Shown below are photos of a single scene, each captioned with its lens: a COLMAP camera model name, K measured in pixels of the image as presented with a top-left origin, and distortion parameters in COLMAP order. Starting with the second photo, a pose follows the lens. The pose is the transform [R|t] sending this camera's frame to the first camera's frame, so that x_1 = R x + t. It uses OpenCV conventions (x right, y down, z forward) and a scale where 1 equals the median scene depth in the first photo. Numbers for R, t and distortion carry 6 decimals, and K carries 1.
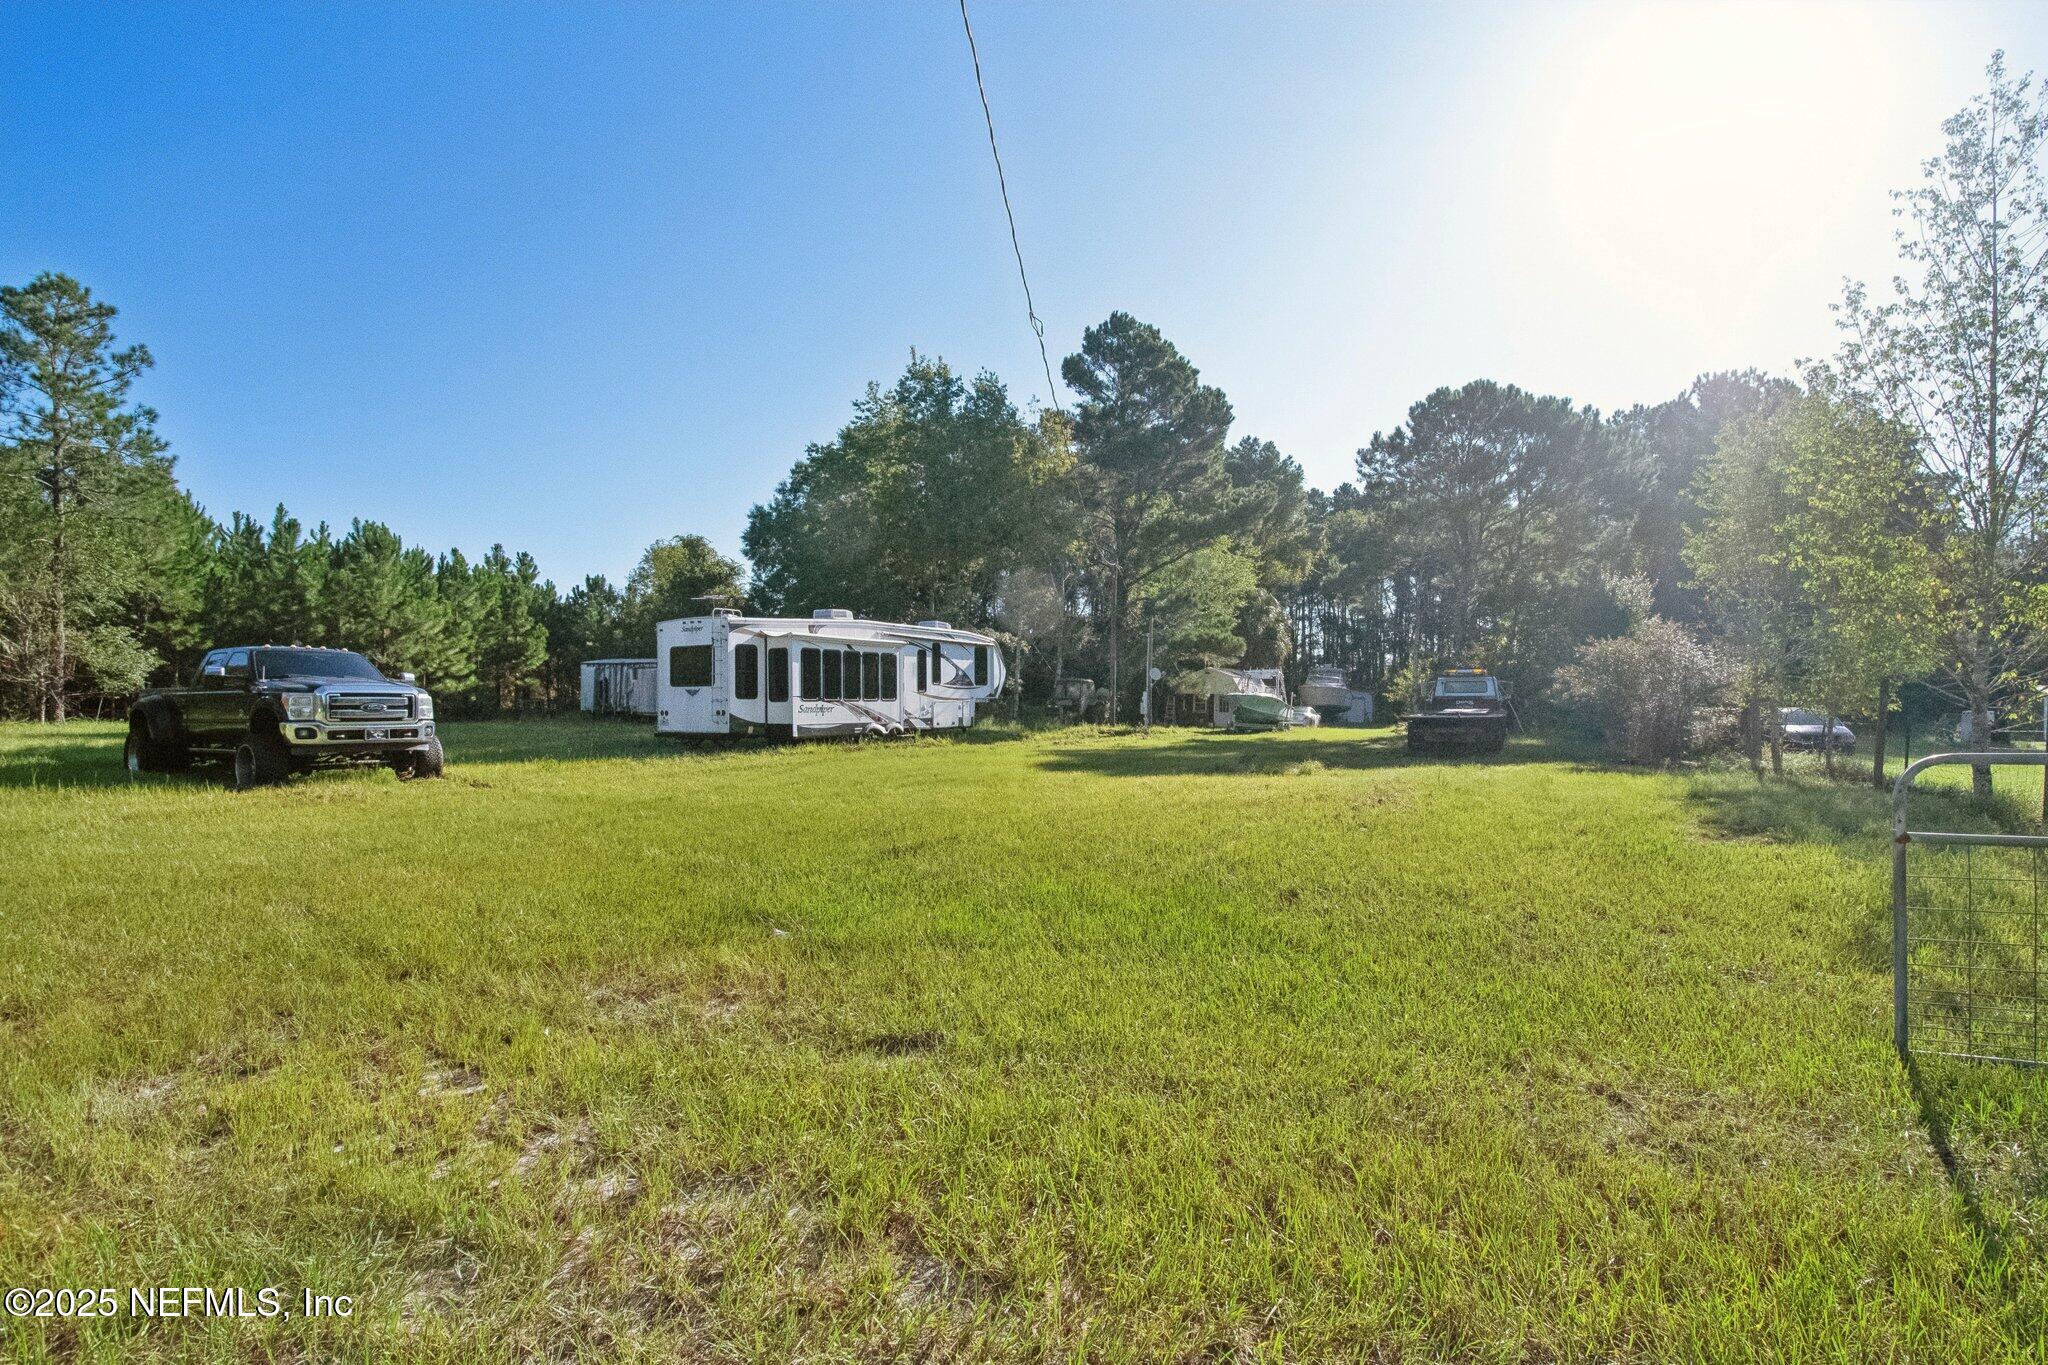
lens RADIAL K [[888.1, 0, 1031.0], [0, 888.1, 677.1], [0, 0, 1]] dist [-0.017156, -0.002730]
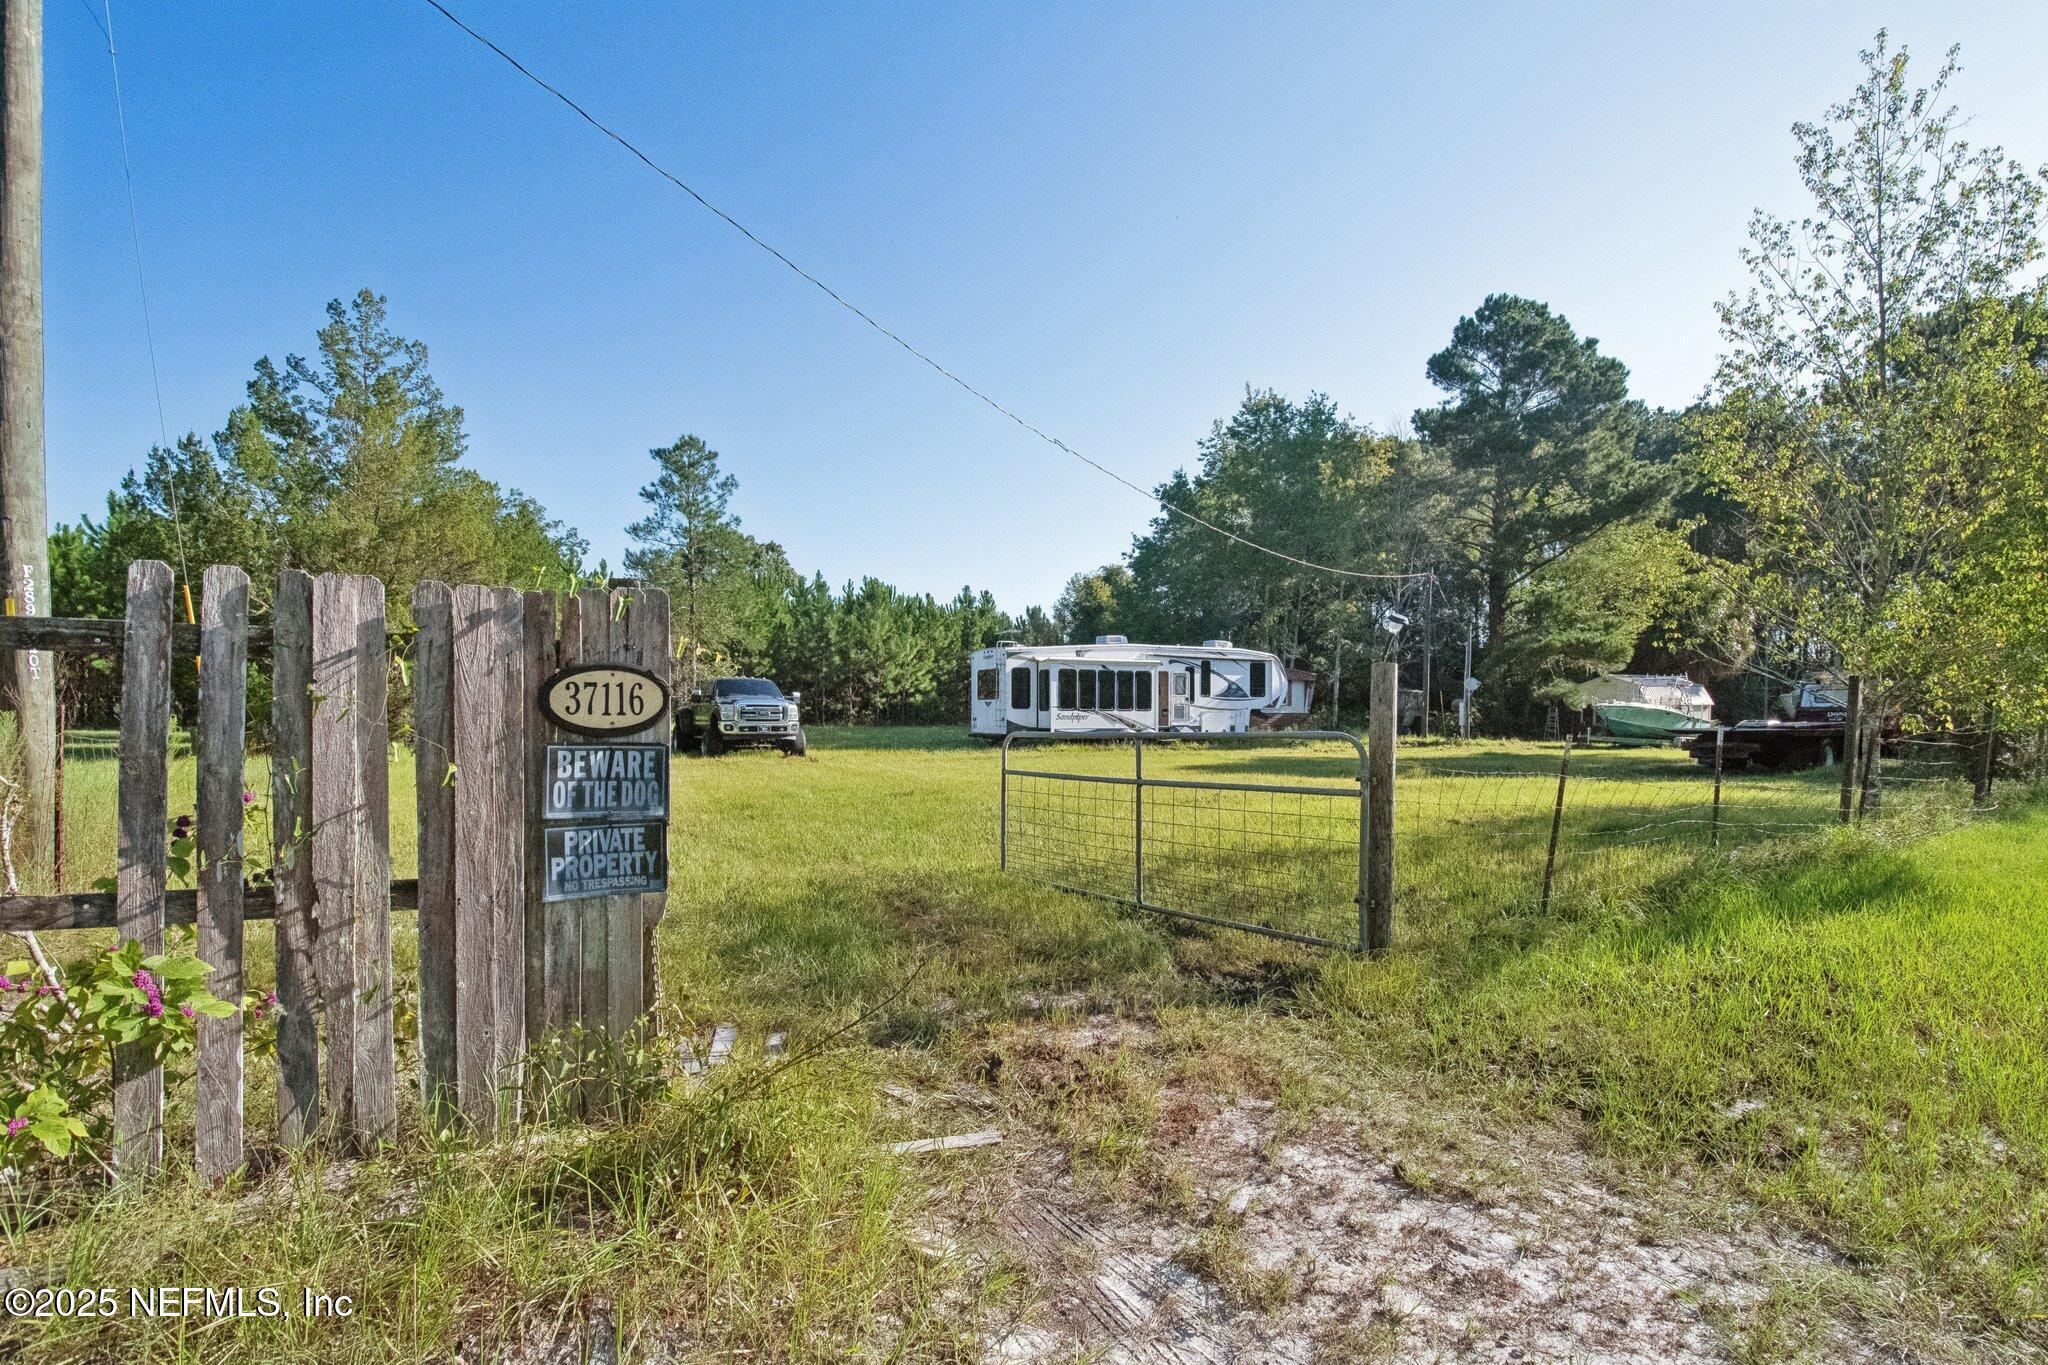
lens RADIAL K [[888.1, 0, 1022.5], [0, 888.1, 695.3], [0, 0, 1]] dist [-0.017156, -0.002730]
pose [[0.863122, -0.007468, -0.504941, 0.255664], [0.011108, 0.999929, 0.004199, -0.000784], [0.504874, -0.009233, 0.863144, -0.105216]]
